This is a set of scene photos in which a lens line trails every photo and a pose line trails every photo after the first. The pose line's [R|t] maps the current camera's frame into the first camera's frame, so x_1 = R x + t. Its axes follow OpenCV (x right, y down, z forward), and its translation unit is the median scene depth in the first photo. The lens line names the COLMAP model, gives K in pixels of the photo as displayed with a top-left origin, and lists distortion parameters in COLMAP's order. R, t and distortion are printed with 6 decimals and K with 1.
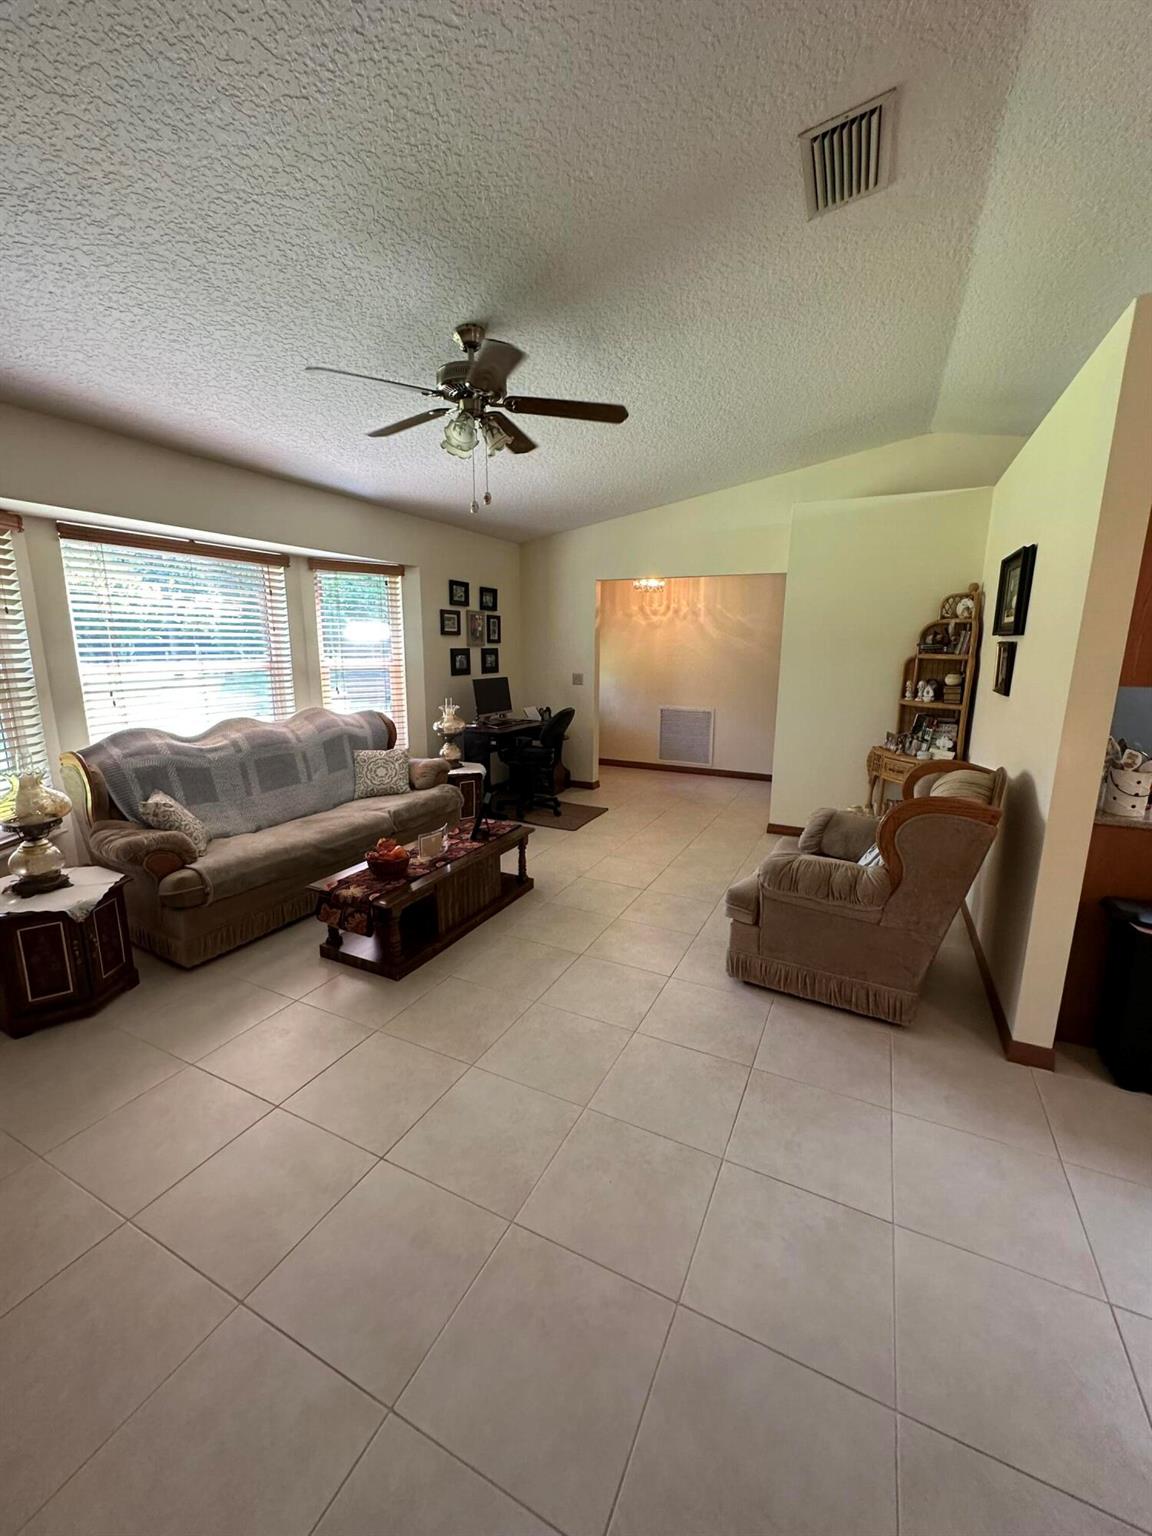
lens RADIAL K [[616.0, 0, 576.0], [0, 616.0, 768.0], [0, 0, 1]] dist [0.012199, 0.000004]
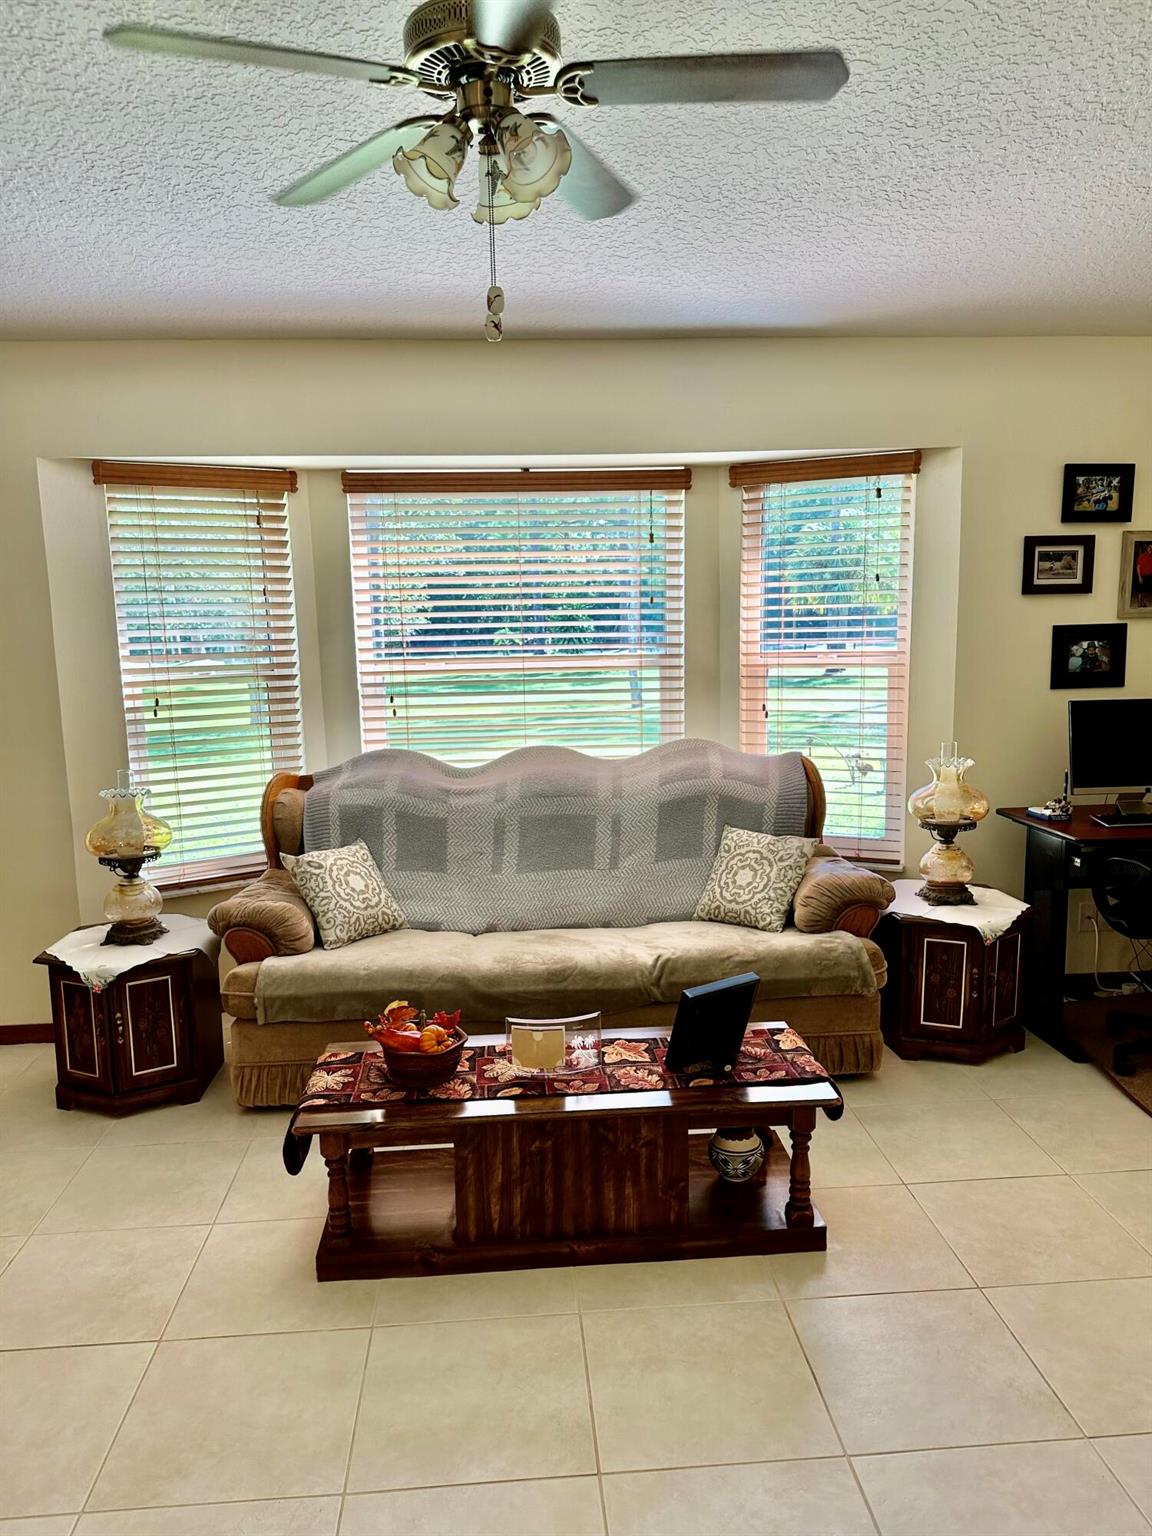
lens RADIAL K [[1083.7, 0, 576.0], [0, 1083.7, 768.0], [0, 0, 1]] dist [0.072170, -0.001892]
pose [[0.510610, 0.108180, -0.852980, 0.412556], [-0.150220, 0.988019, 0.035382, -0.106403], [0.846588, 0.110069, 0.520743, 0.484051]]
